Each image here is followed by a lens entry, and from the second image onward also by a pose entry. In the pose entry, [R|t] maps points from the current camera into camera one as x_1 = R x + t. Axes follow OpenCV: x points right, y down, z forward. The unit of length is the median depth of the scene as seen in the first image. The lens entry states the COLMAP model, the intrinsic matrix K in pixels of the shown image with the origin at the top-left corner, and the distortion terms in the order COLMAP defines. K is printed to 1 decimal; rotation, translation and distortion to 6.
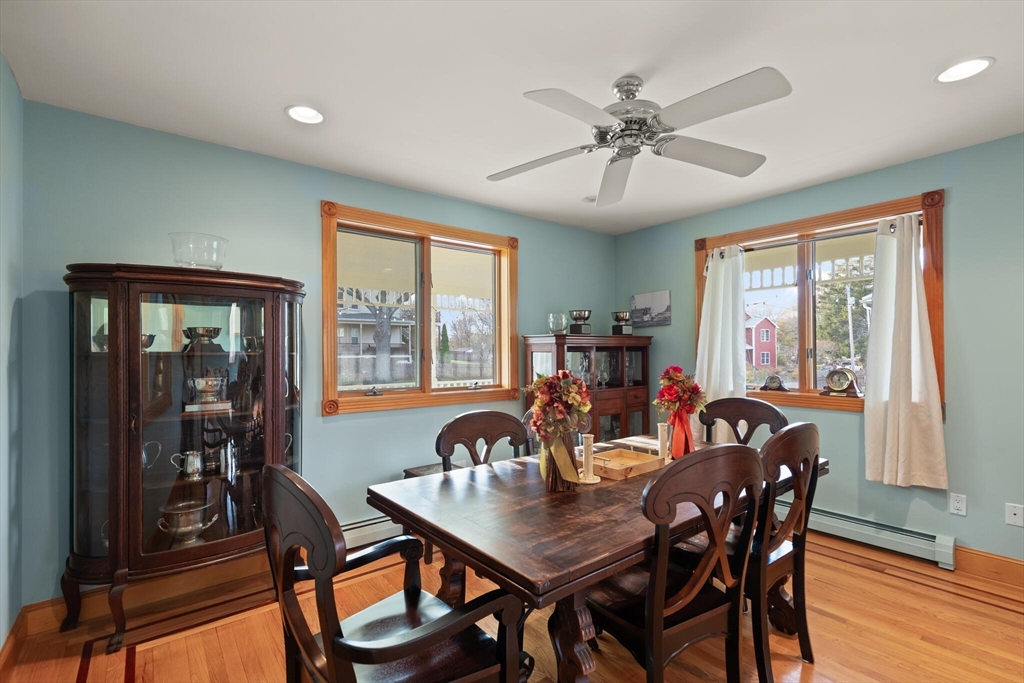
lens RADIAL K [[468.1, 0, 516.4], [0, 468.1, 345.1], [0, 0, 1]] dist [-0.000130, -0.000086]
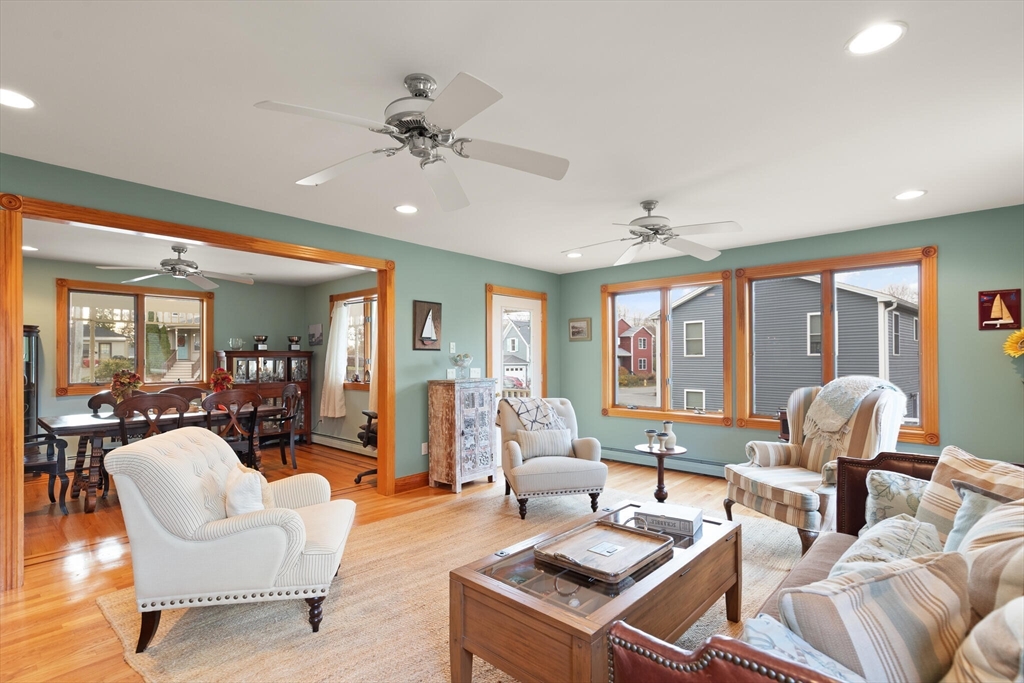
lens RADIAL K [[474.5, 0, 513.6], [0, 474.5, 353.8], [0, 0, 1]] dist [0.002259, 0.000069]
pose [[0.984944, 0.001051, 0.172871, 0.844580], [-0.001951, 0.999985, 0.005031, -0.023056], [-0.172863, -0.005293, 0.984932, -0.938901]]
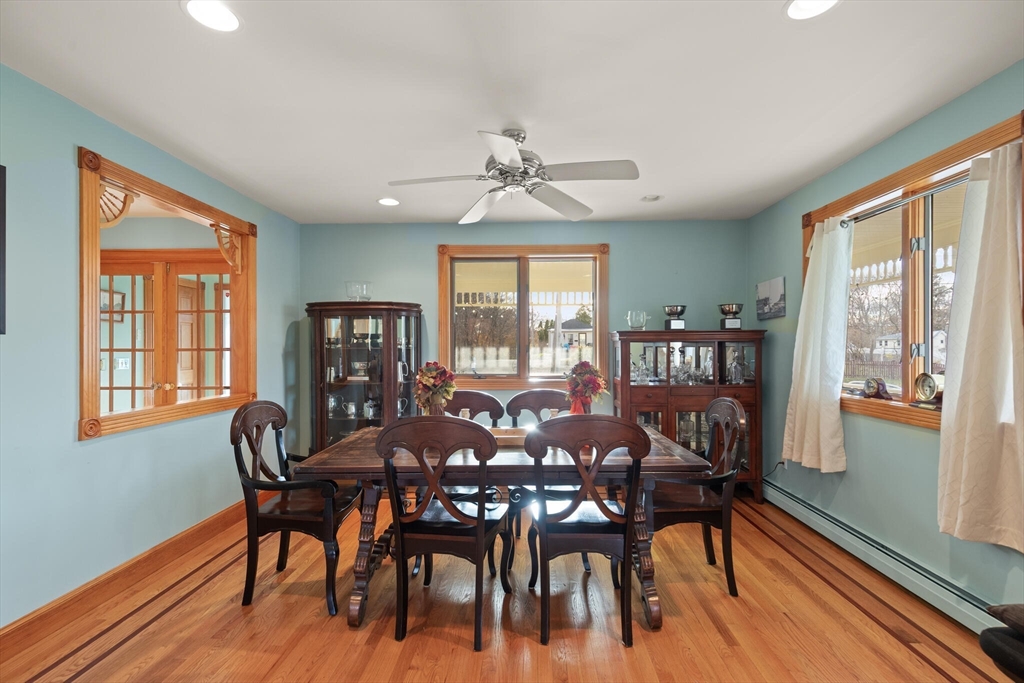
lens RADIAL K [[463.4, 0, 514.7], [0, 463.4, 343.5], [0, 0, 1]] dist [0.001193, -0.000254]
pose [[0.765298, -0.003299, -0.643667, 0.593290], [0.008547, 0.999951, 0.005037, -0.001843], [0.643619, -0.009356, 0.765289, 0.027072]]
